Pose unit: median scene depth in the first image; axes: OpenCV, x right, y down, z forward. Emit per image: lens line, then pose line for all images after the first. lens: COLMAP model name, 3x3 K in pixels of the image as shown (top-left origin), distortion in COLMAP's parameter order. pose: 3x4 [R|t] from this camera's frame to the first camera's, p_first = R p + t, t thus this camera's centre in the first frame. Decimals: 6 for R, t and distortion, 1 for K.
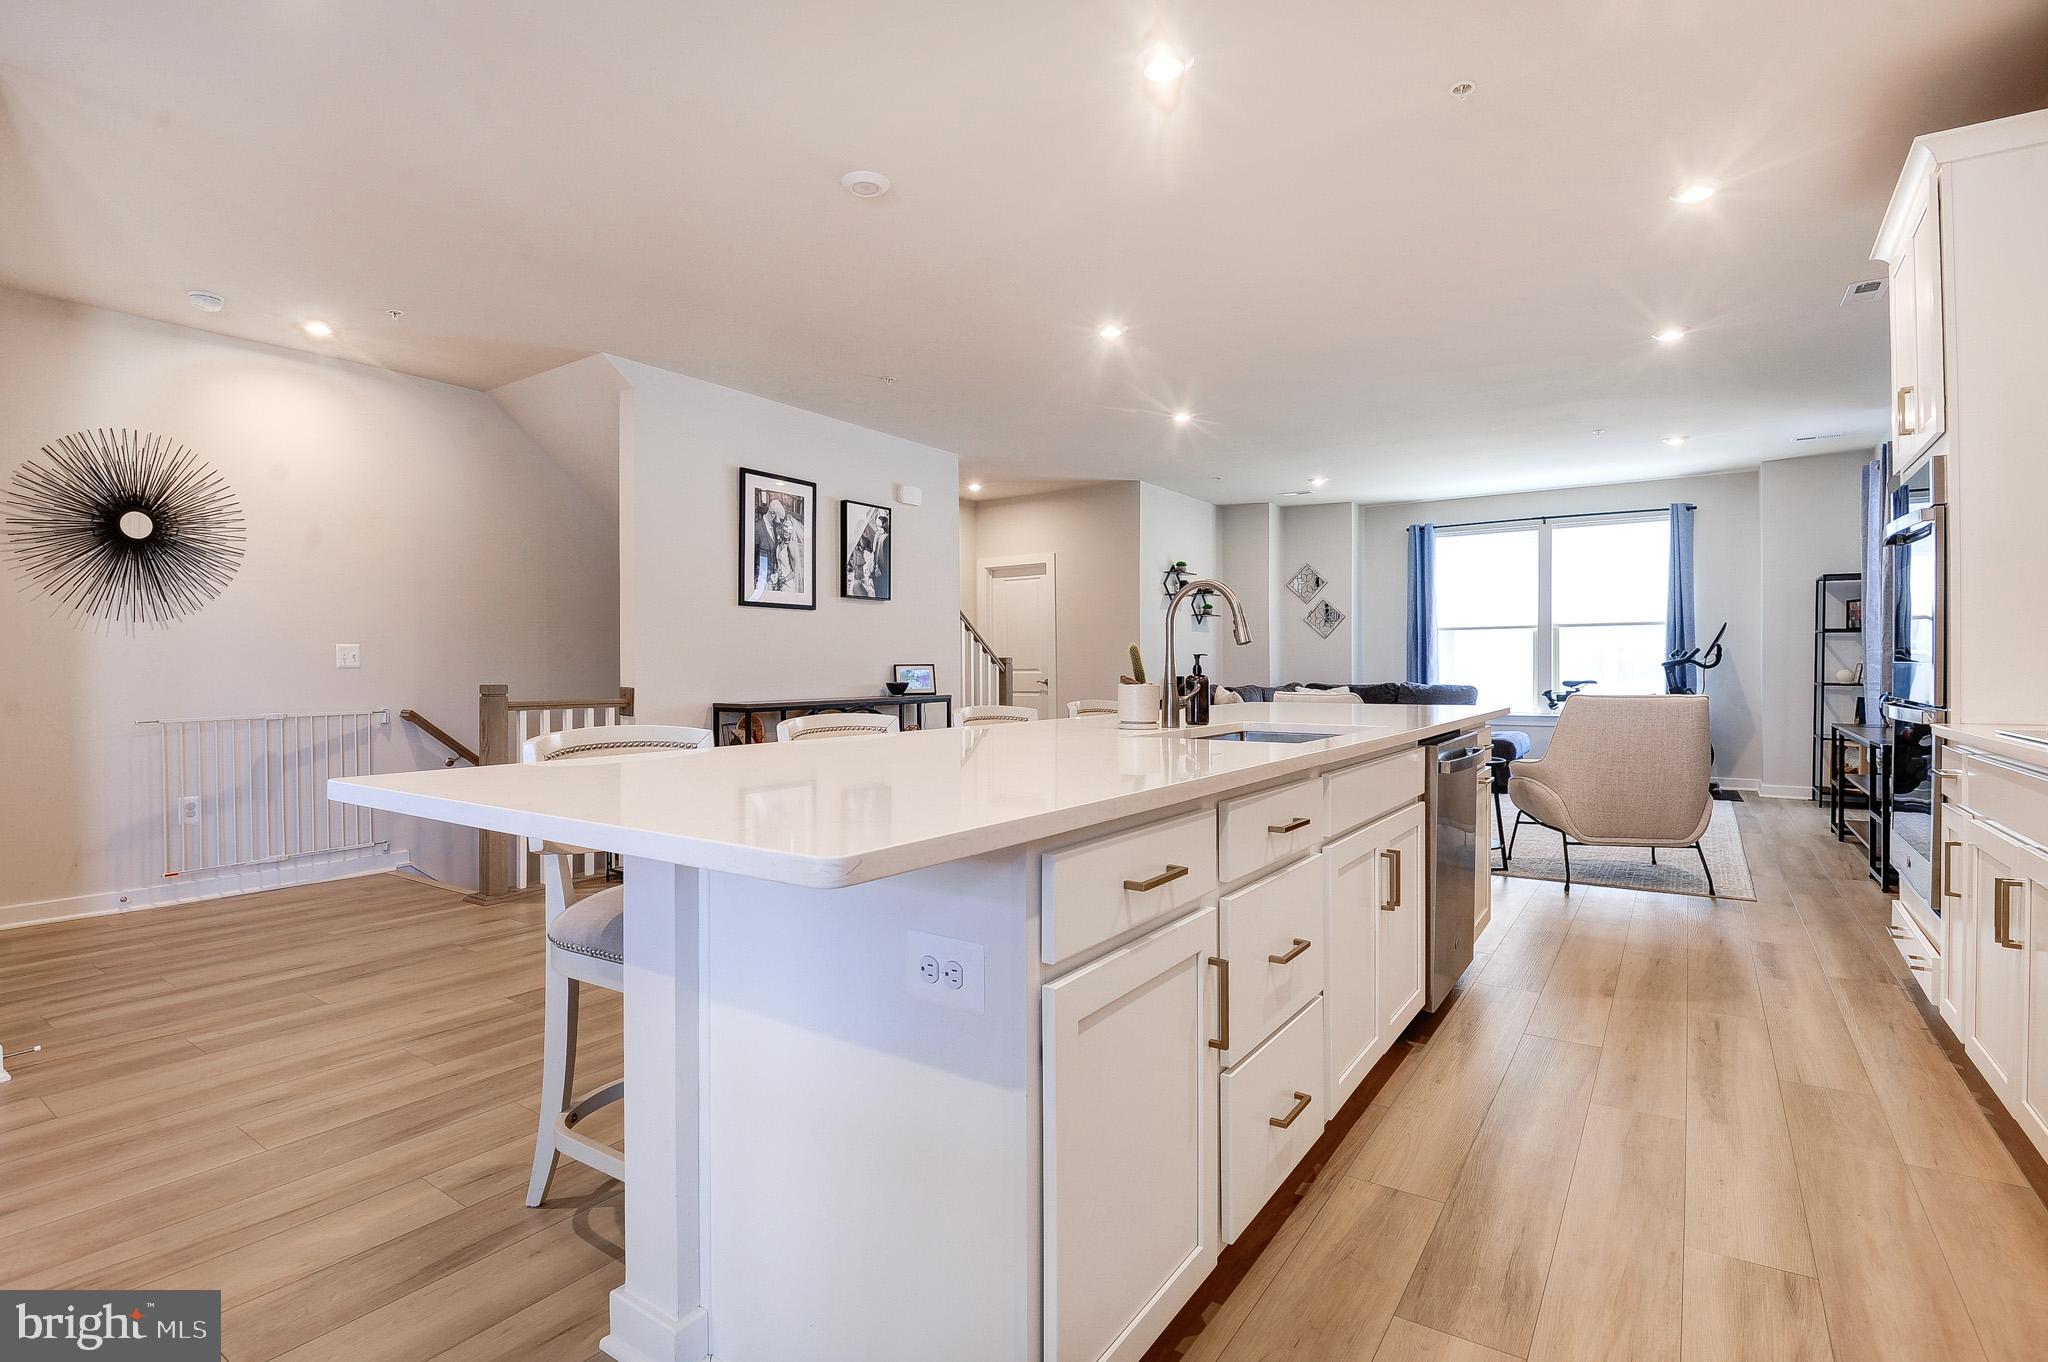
lens RADIAL K [[952.6, 0, 1016.6], [0, 952.6, 675.7], [0, 0, 1]] dist [0.001451, -0.014813]
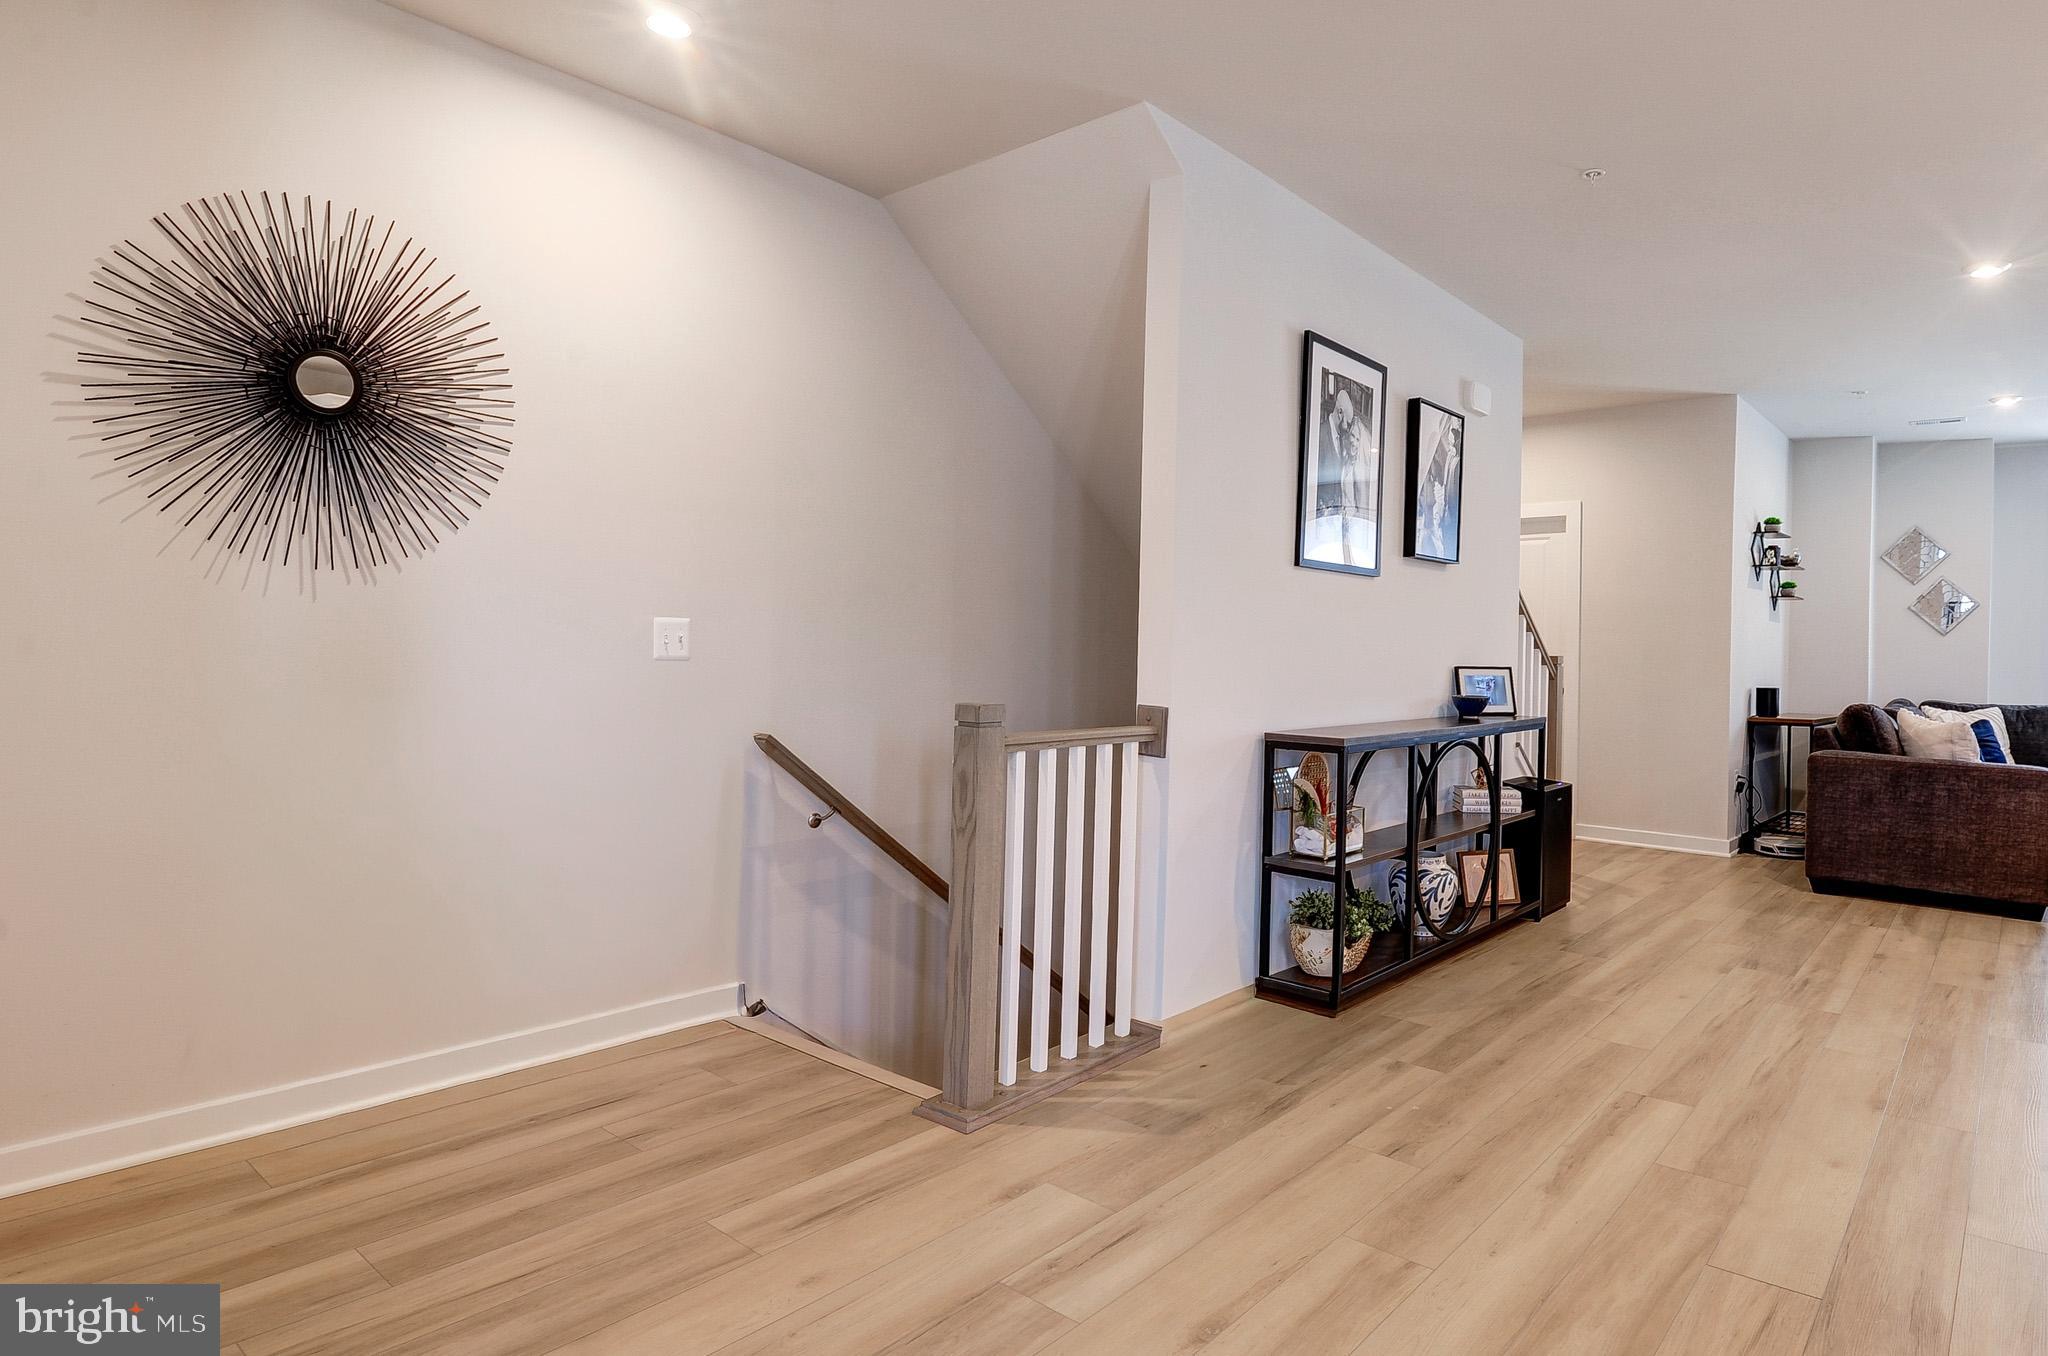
lens RADIAL K [[1111.7, 0, 1192.6], [0, 1111.7, 654.4], [0, 0, 1]] dist [0.022395, -0.028332]
pose [[0.998327, 0.023881, -0.052665, -0.397289], [-0.024209, 0.999691, -0.005599, -0.017004], [0.052515, 0.006865, 0.998597, 0.389738]]
